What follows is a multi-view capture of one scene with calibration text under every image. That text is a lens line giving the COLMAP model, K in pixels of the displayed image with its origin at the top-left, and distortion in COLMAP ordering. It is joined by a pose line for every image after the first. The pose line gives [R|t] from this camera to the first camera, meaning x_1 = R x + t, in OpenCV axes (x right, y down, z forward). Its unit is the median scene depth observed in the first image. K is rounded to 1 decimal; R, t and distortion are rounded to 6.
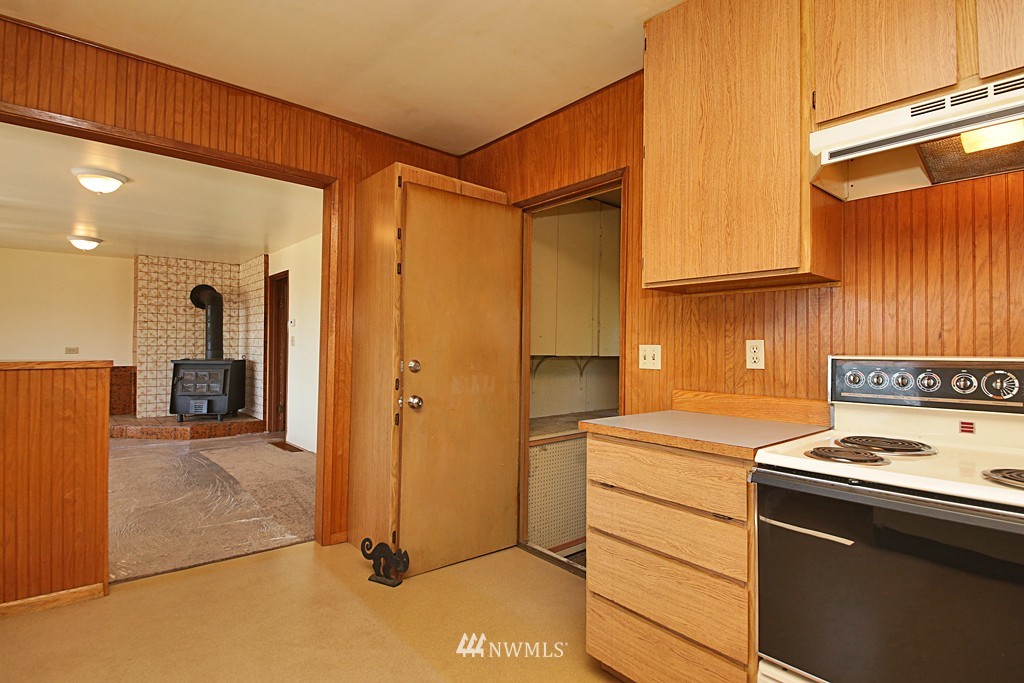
lens RADIAL K [[534.0, 0, 539.1], [0, 534.0, 340.1], [0, 0, 1]] dist [0.000971, -0.001049]
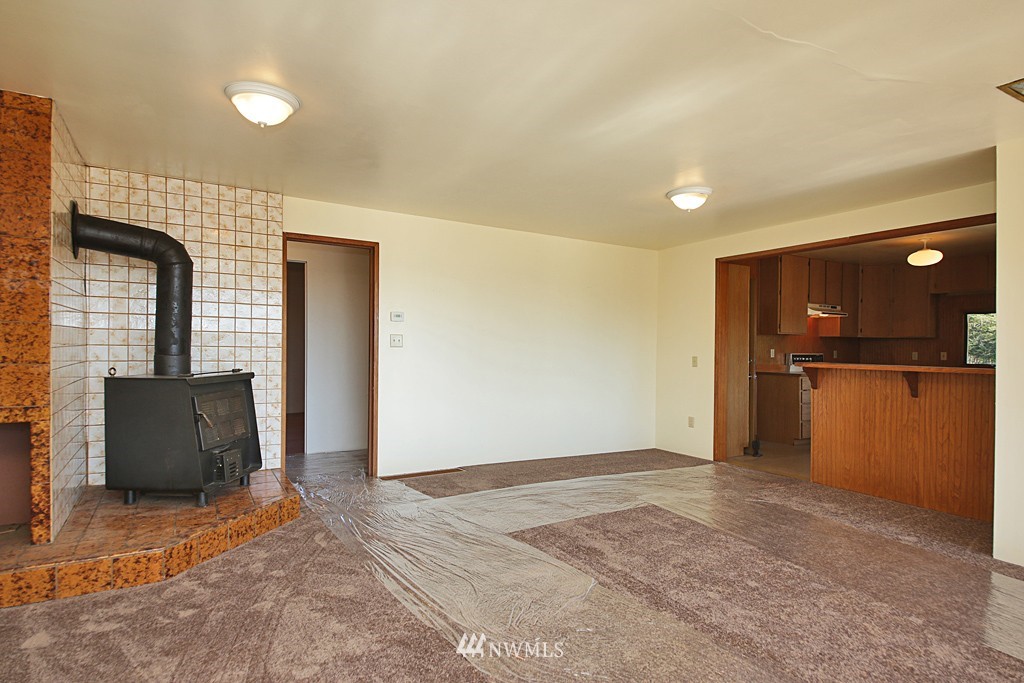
lens RADIAL K [[549.8, 0, 493.4], [0, 549.8, 345.2], [0, 0, 1]] dist [0.057873, -0.049232]
pose [[0.202361, -0.008714, 0.979272, -1.043034], [-0.032250, 0.999359, 0.015557, -0.007221], [-0.978780, -0.034729, 0.201950, 0.609443]]
